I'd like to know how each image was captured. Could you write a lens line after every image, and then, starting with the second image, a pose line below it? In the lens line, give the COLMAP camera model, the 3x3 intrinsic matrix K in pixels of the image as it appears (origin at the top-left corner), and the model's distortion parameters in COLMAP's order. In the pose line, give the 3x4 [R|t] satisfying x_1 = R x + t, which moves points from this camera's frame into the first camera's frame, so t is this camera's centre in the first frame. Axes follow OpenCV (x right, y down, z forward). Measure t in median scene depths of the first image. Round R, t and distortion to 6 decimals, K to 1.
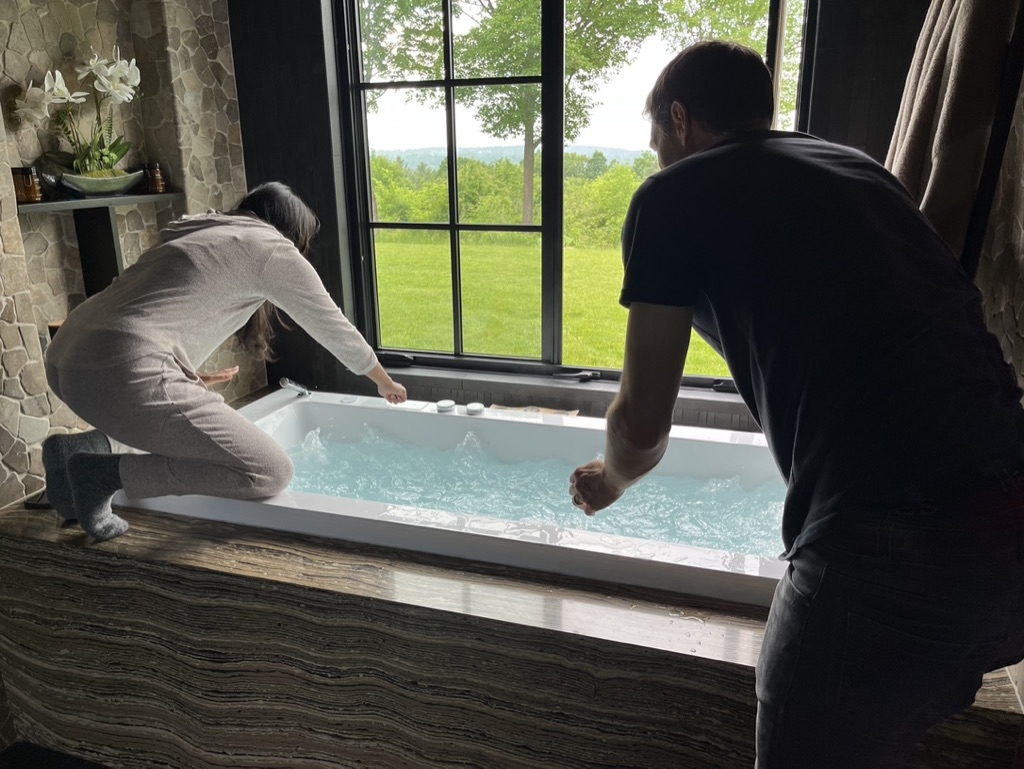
lens RADIAL K [[787.3, 0, 508.0], [0, 787.3, 388.2], [0, 0, 1]] dist [0.060518, -0.101743]
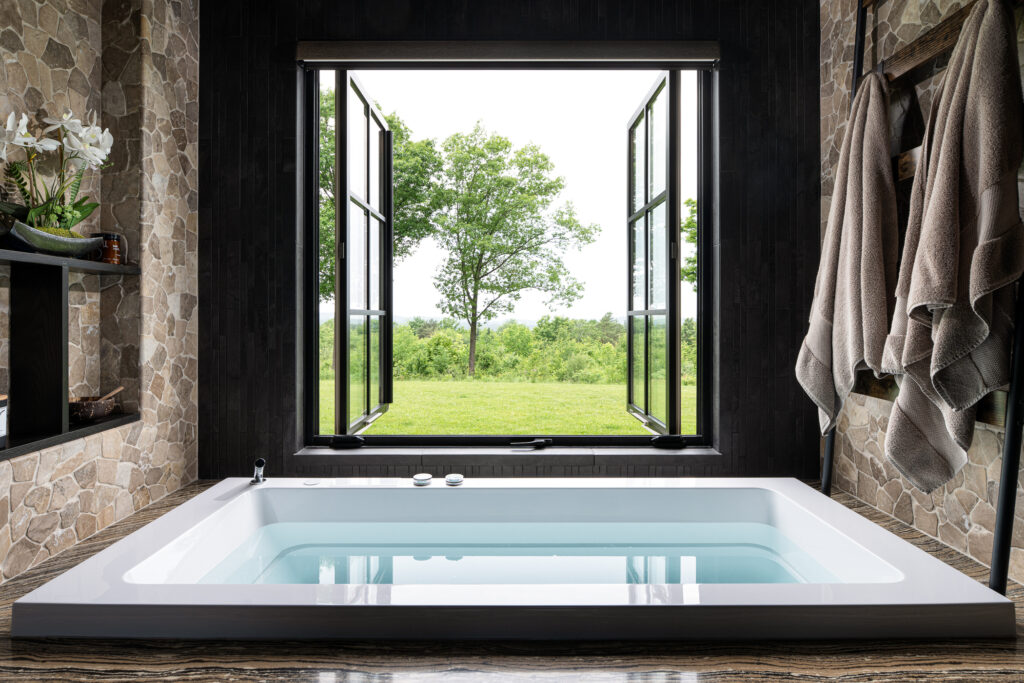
lens RADIAL K [[584.9, 0, 511.0], [0, 584.9, 316.5], [0, 0, 1]] dist [-0.016398, 0.000479]
pose [[0.947567, 0.011721, 0.319343, -0.233226], [0.080468, 0.958373, -0.273944, 0.039904], [-0.309261, 0.285278, 0.907179, 0.276929]]
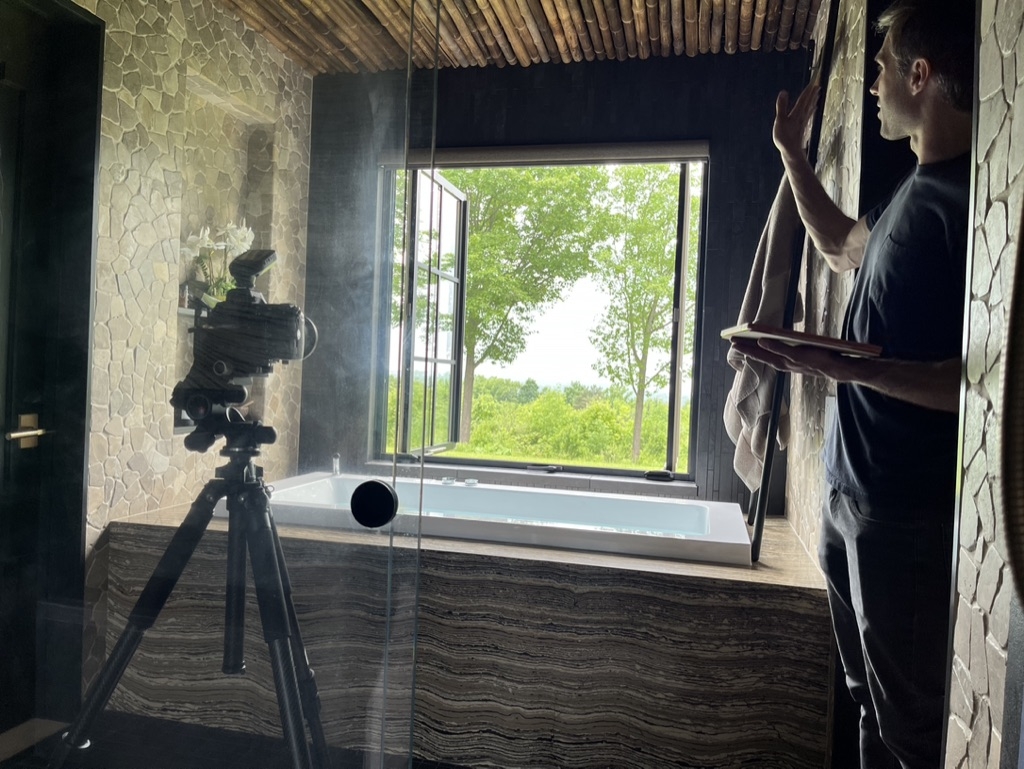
lens RADIAL K [[787.3, 0, 508.0], [0, 787.3, 388.2], [0, 0, 1]] dist [0.060518, -0.101743]
pose [[0.995265, 0.054836, 0.080257, -0.105116], [-0.030986, 0.961585, -0.272753, 0.255588], [-0.092130, 0.268974, 0.958731, -0.365341]]
